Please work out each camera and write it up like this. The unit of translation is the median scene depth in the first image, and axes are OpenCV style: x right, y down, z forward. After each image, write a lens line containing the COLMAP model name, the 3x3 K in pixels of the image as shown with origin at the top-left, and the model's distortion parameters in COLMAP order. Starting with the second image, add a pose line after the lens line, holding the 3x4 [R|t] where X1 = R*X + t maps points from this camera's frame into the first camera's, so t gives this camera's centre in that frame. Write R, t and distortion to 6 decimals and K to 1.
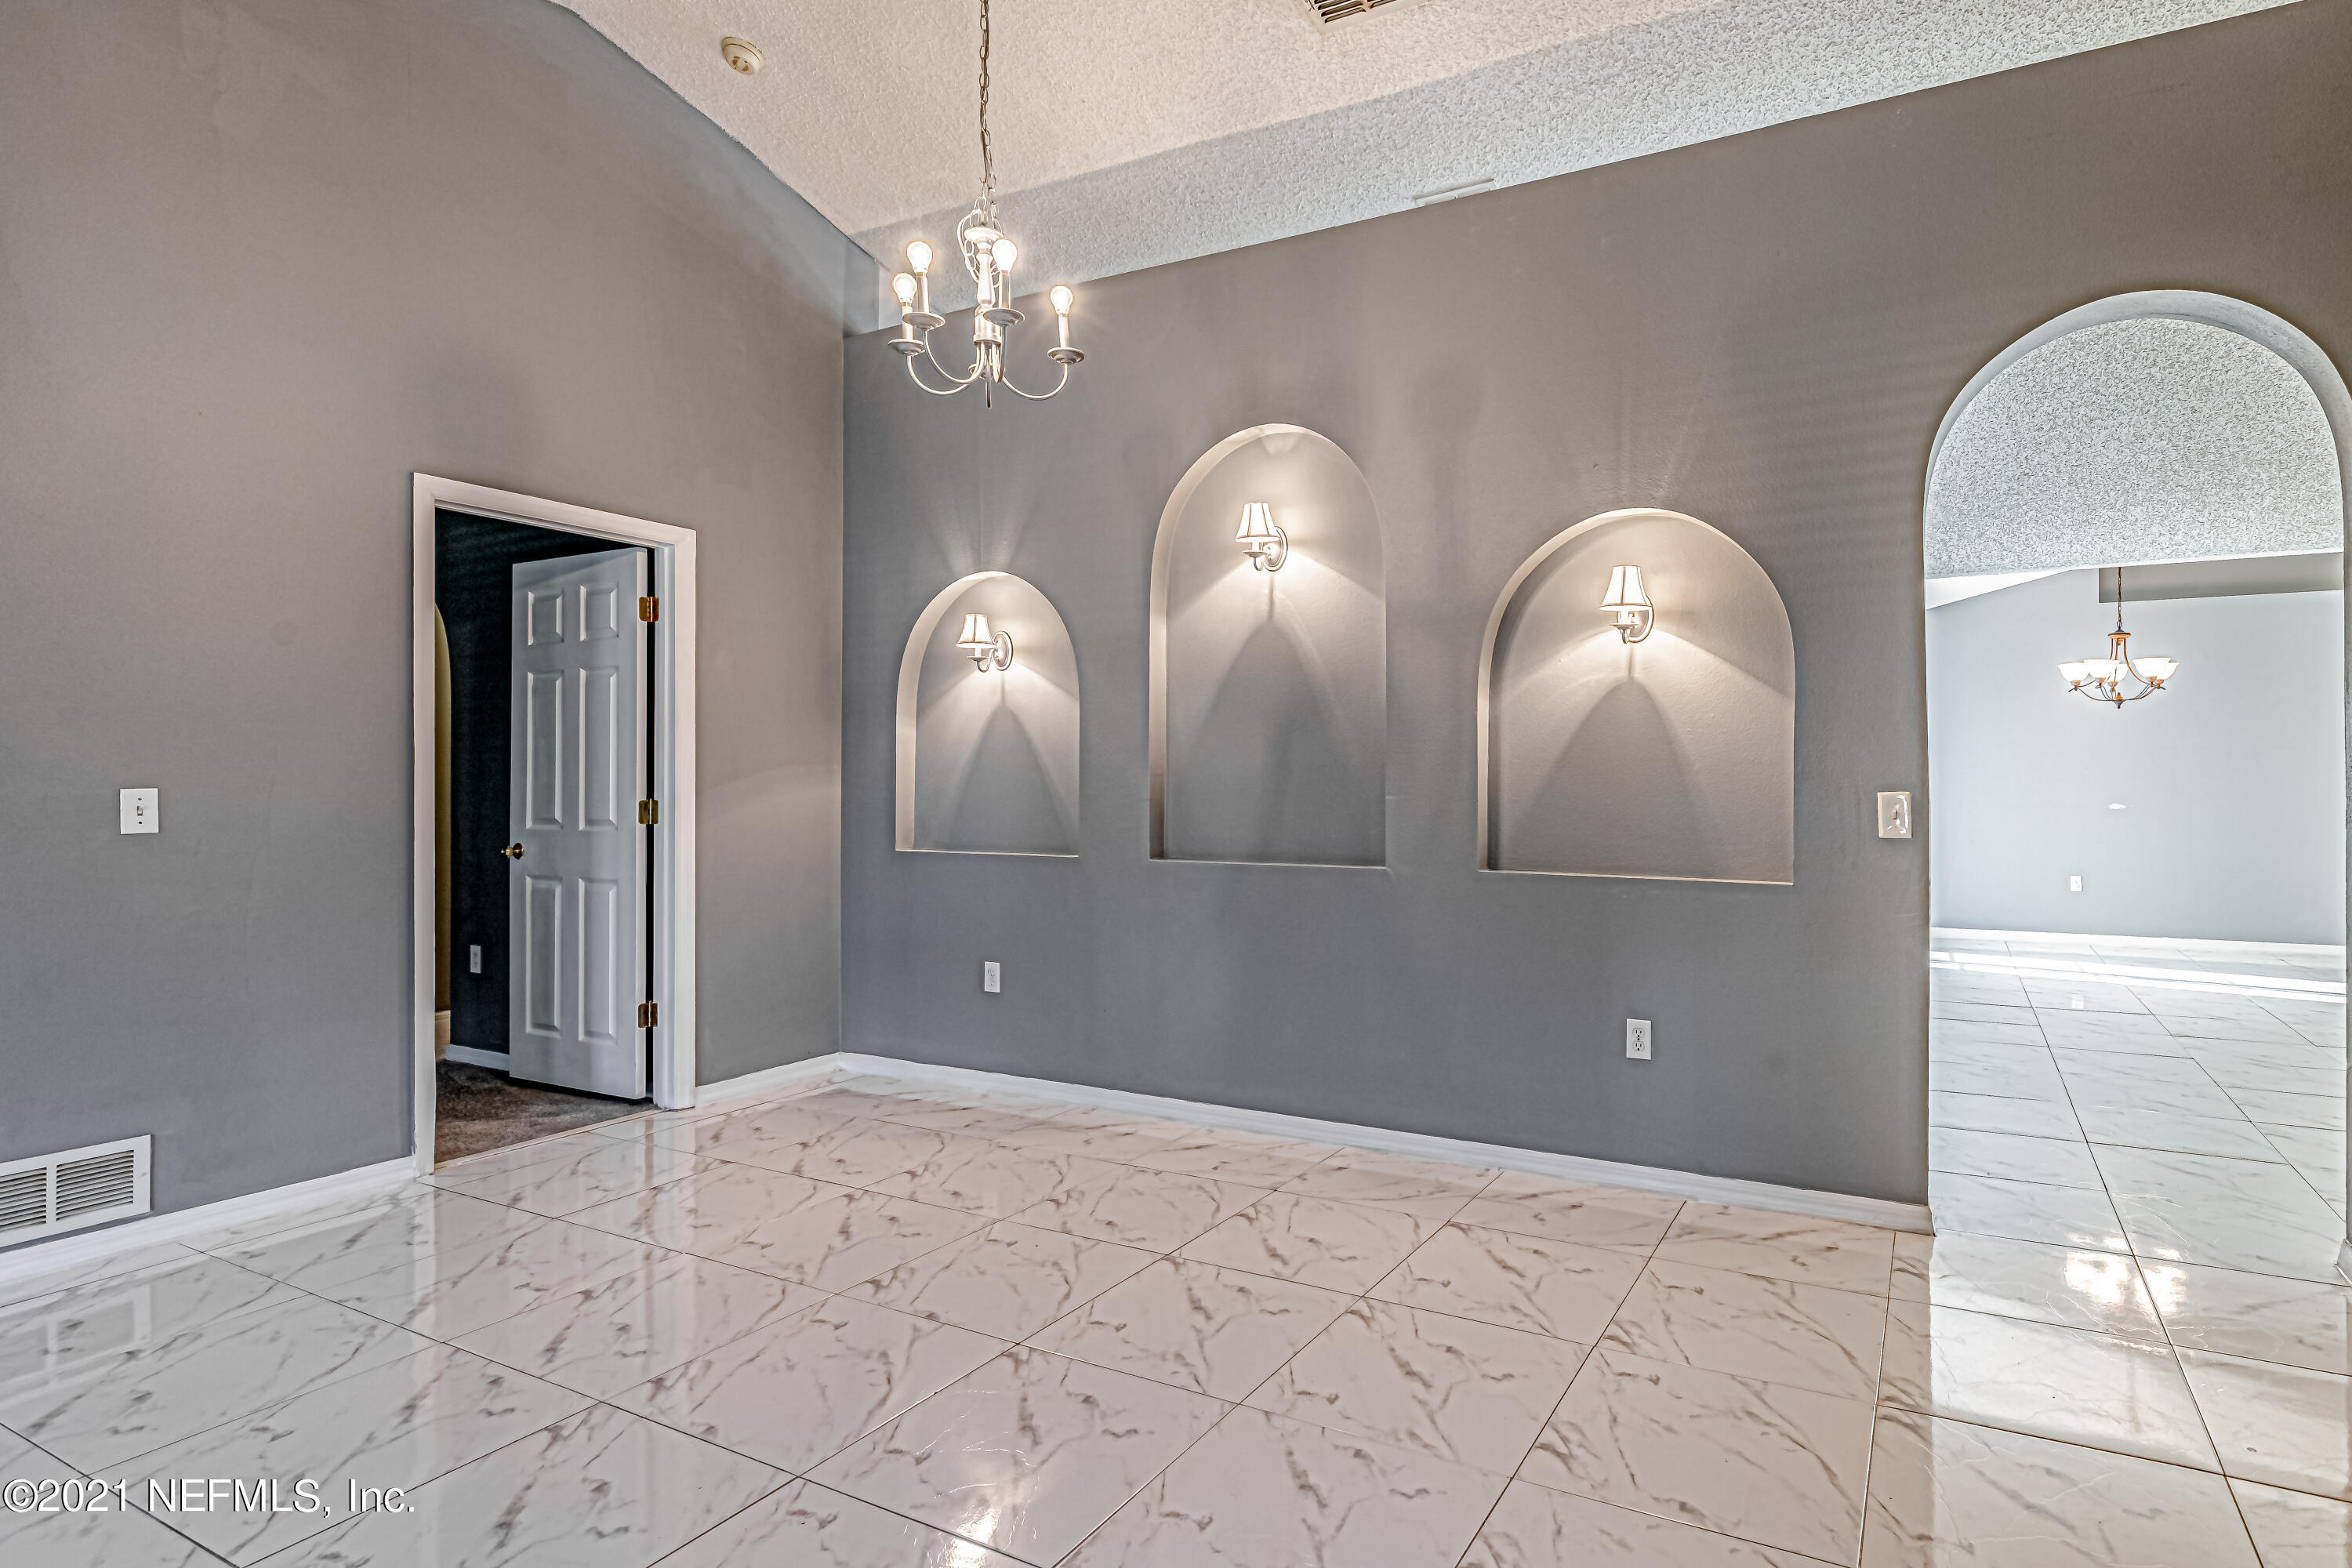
lens RADIAL K [[1303.5, 0, 1241.4], [0, 1303.5, 780.0], [0, 0, 1]] dist [-0.000238, 0.000772]
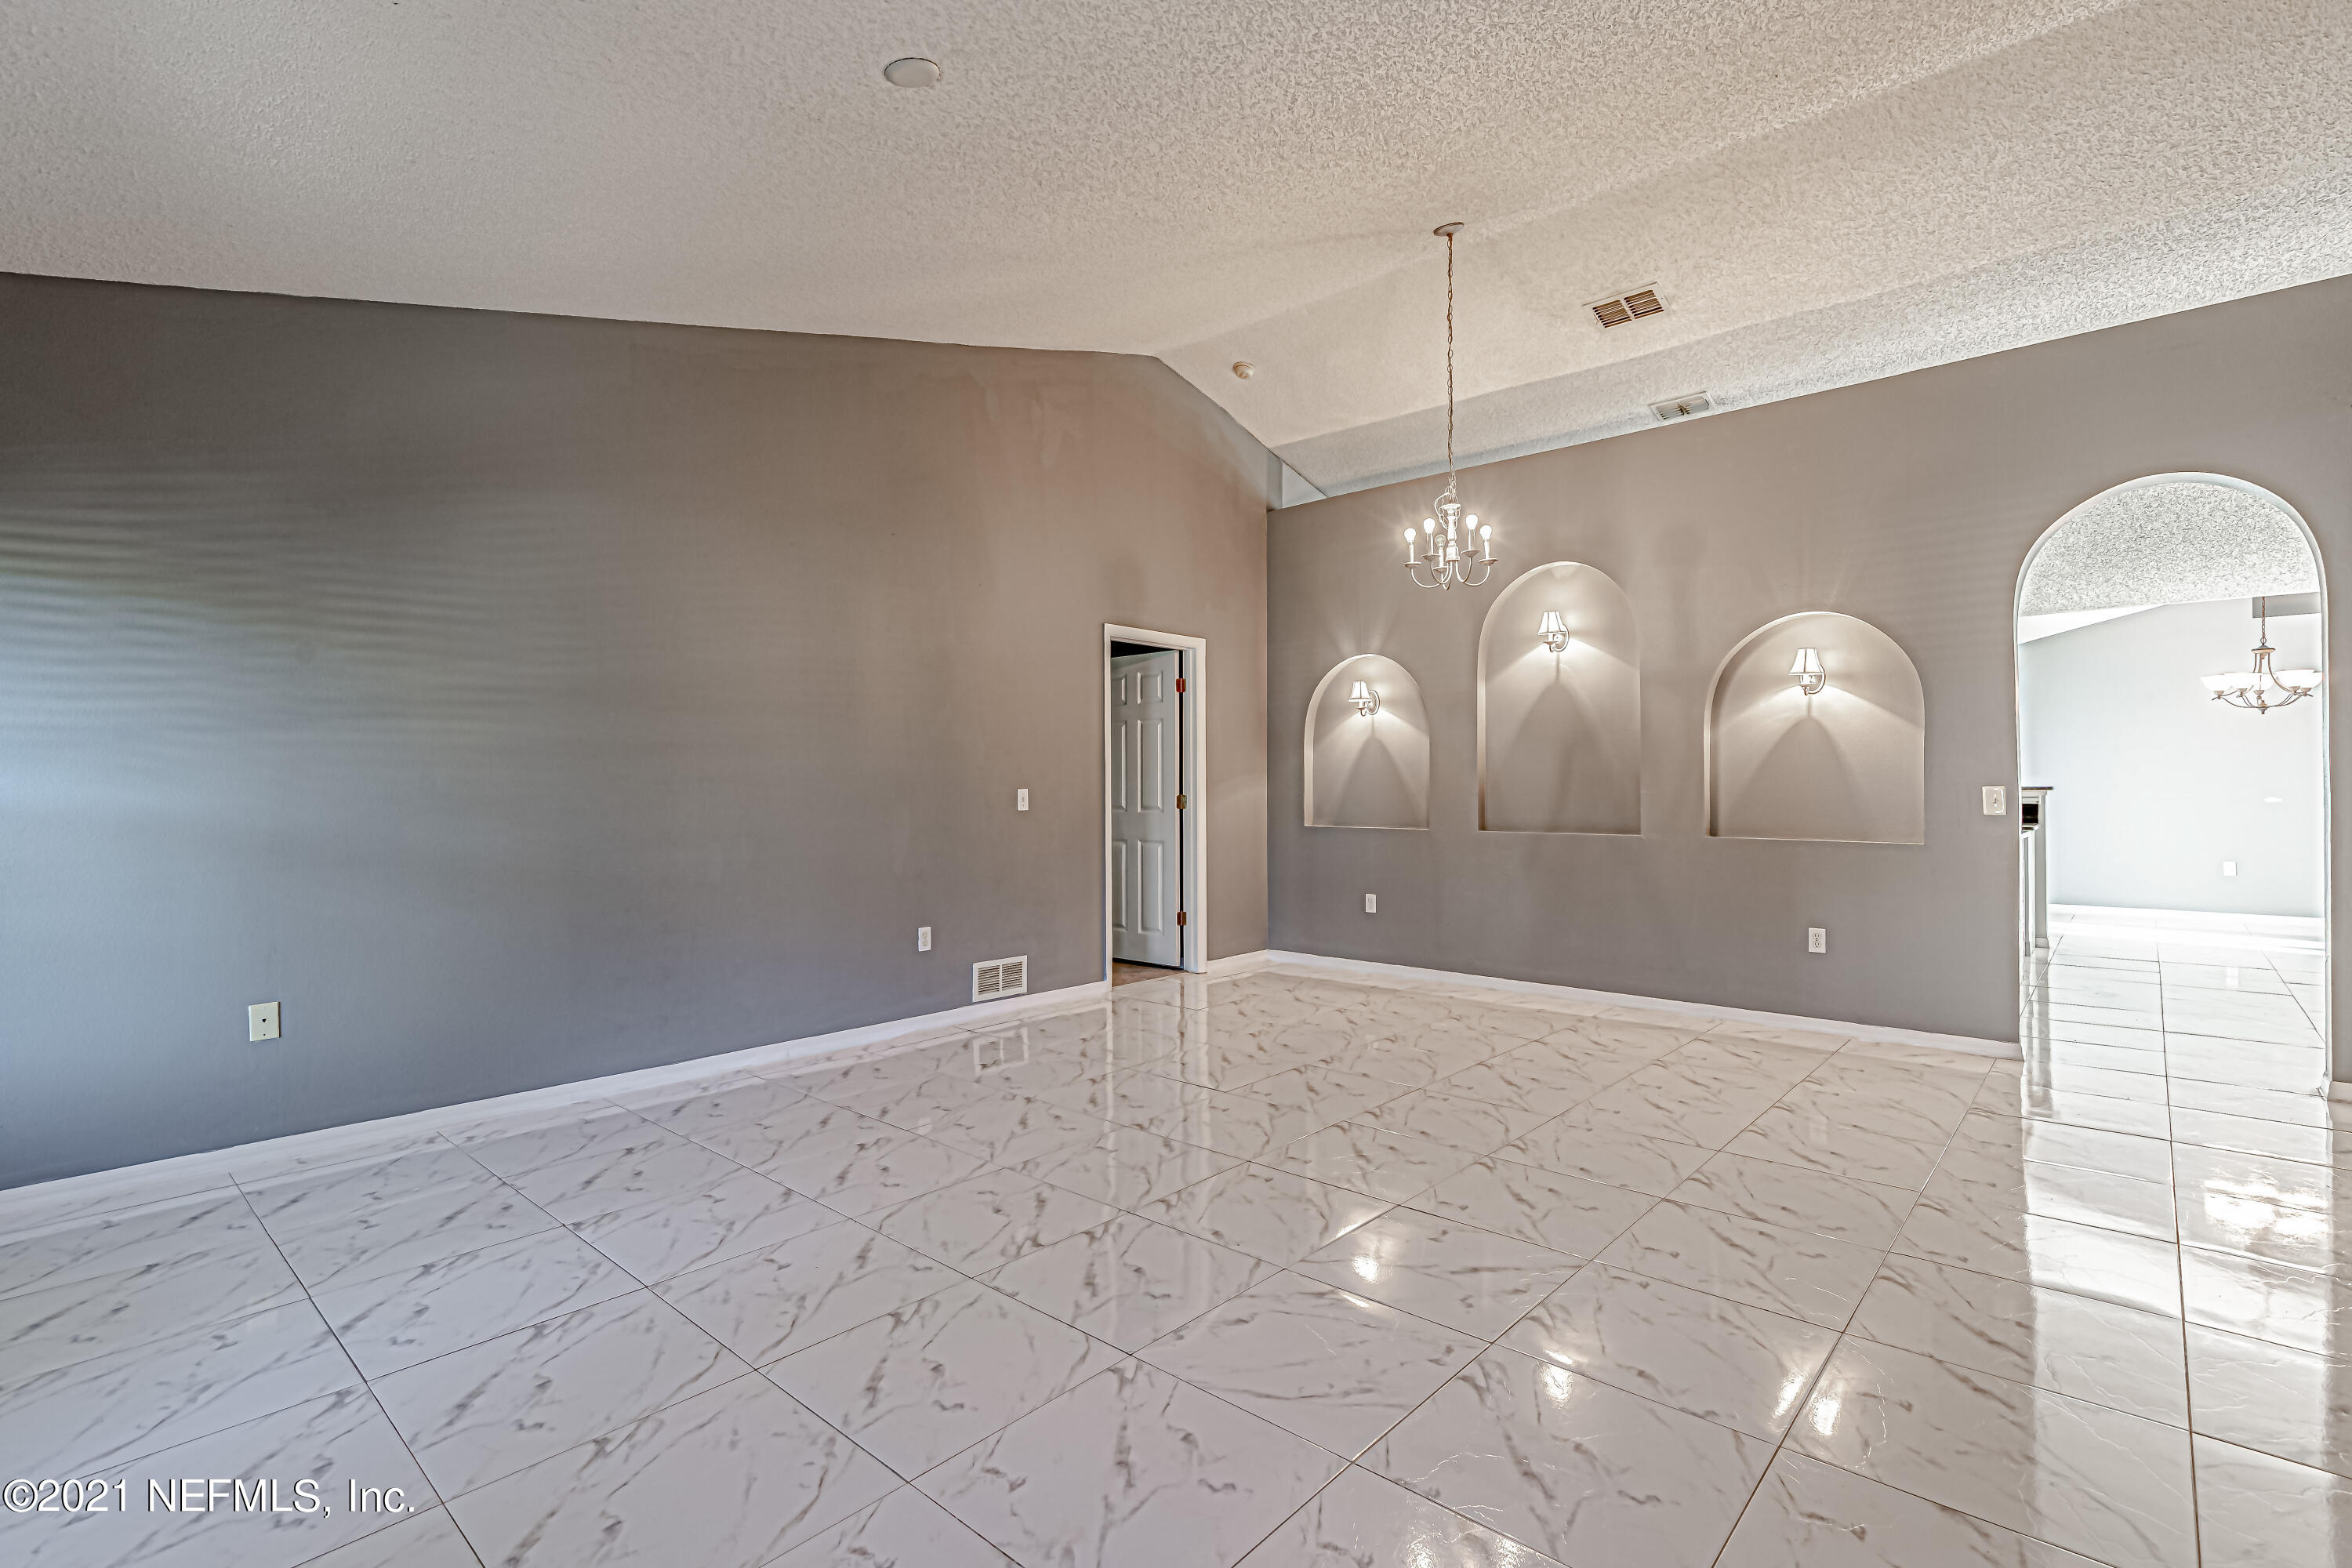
lens RADIAL K [[1060.0, 0, 1176.0], [0, 1060.0, 784.0], [0, 0, 1]] dist [0.003602, -0.000155]
pose [[0.974097, -0.005622, -0.226062, -0.140984], [0.006087, 0.999981, 0.001359, -0.001366], [0.226050, -0.002700, 0.974112, -0.380637]]
